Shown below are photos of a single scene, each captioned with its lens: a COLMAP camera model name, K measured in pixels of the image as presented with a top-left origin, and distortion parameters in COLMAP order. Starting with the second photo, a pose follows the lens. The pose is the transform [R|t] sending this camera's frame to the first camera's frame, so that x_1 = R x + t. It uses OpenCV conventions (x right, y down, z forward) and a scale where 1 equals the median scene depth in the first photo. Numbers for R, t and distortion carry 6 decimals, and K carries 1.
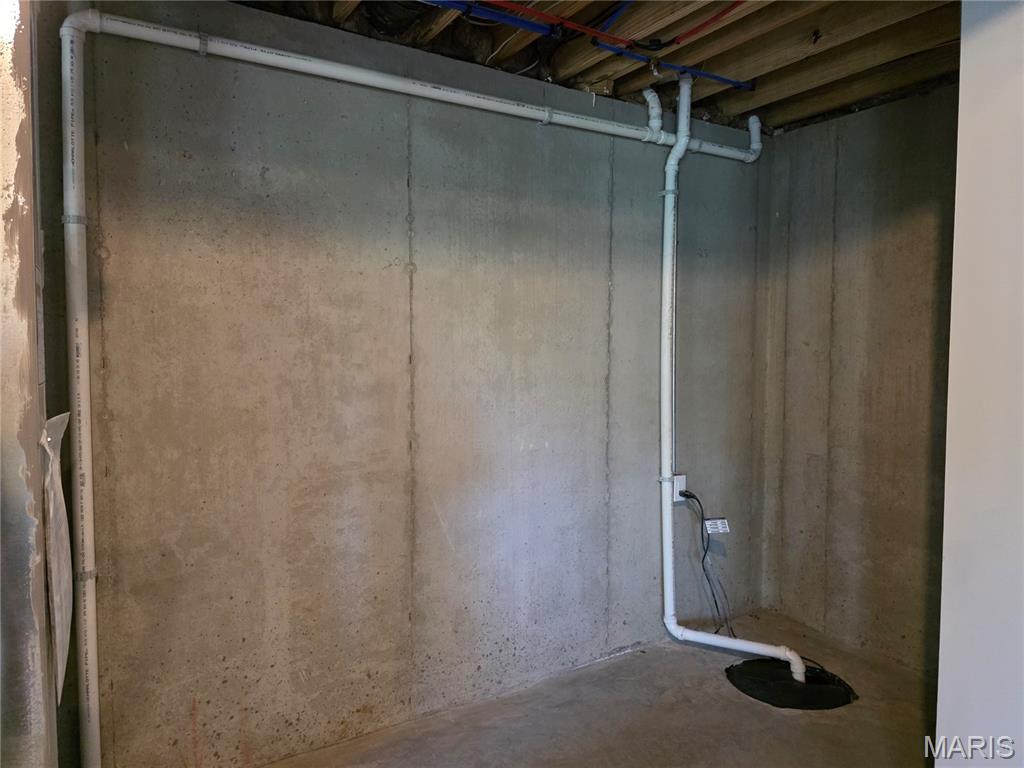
lens RADIAL K [[686.2, 0, 503.4], [0, 686.2, 380.0], [0, 0, 1]] dist [0.071944, -0.072474]
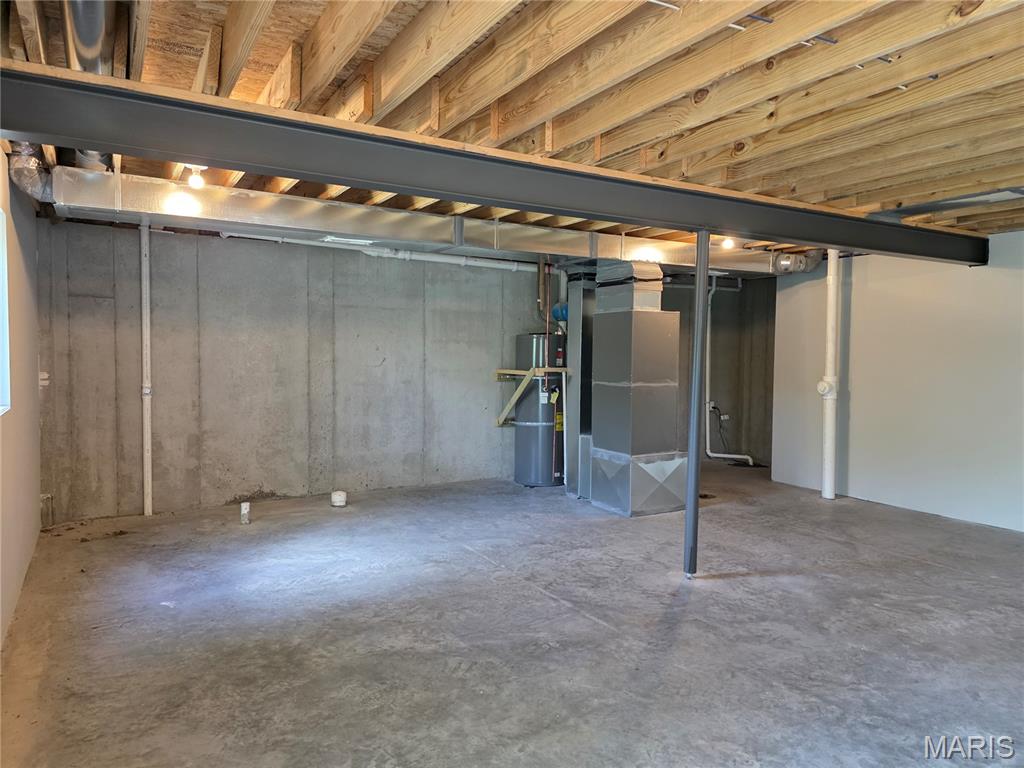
lens RADIAL K [[681.0, 0, 507.6], [0, 681.0, 377.3], [0, 0, 1]] dist [0.088109, -0.087324]
pose [[0.999477, 0.009970, -0.030768, -0.657080], [-0.010304, 0.999889, -0.010723, 0.096794], [0.030658, 0.011034, 0.999469, -2.431868]]
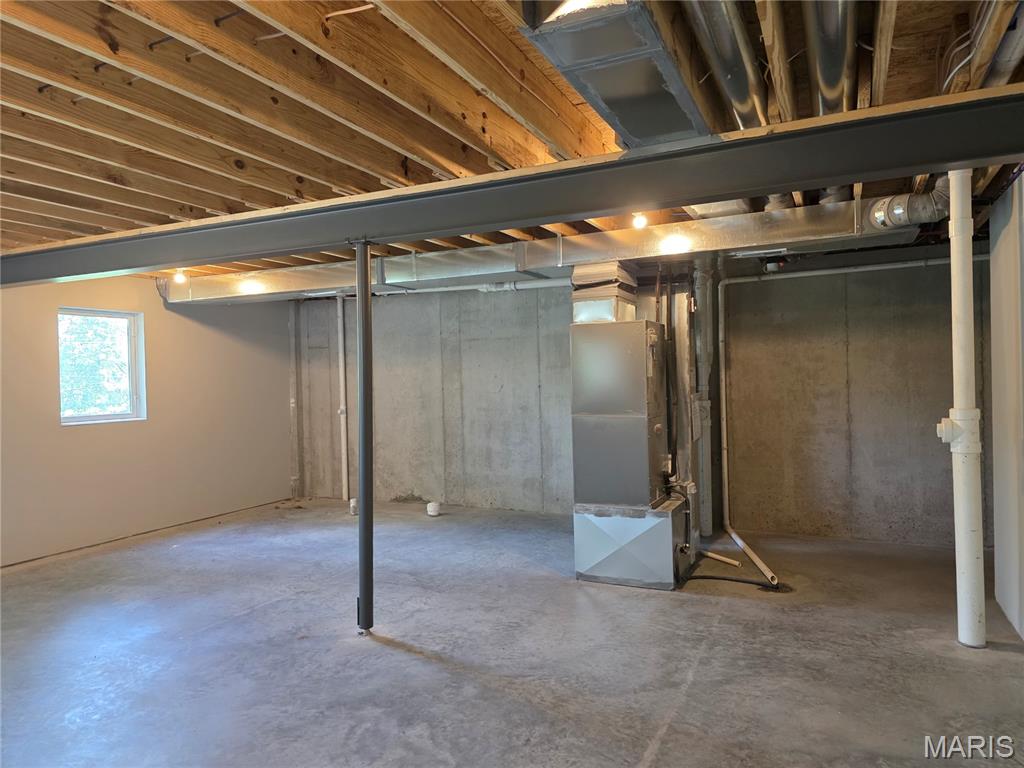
lens RADIAL K [[686.2, 0, 503.4], [0, 686.2, 380.0], [0, 0, 1]] dist [0.071944, -0.072474]
pose [[0.535623, -0.009523, -0.844404, 1.236376], [-0.020102, 0.999509, -0.024023, 0.043797], [0.844218, 0.029842, 0.535169, -1.259397]]
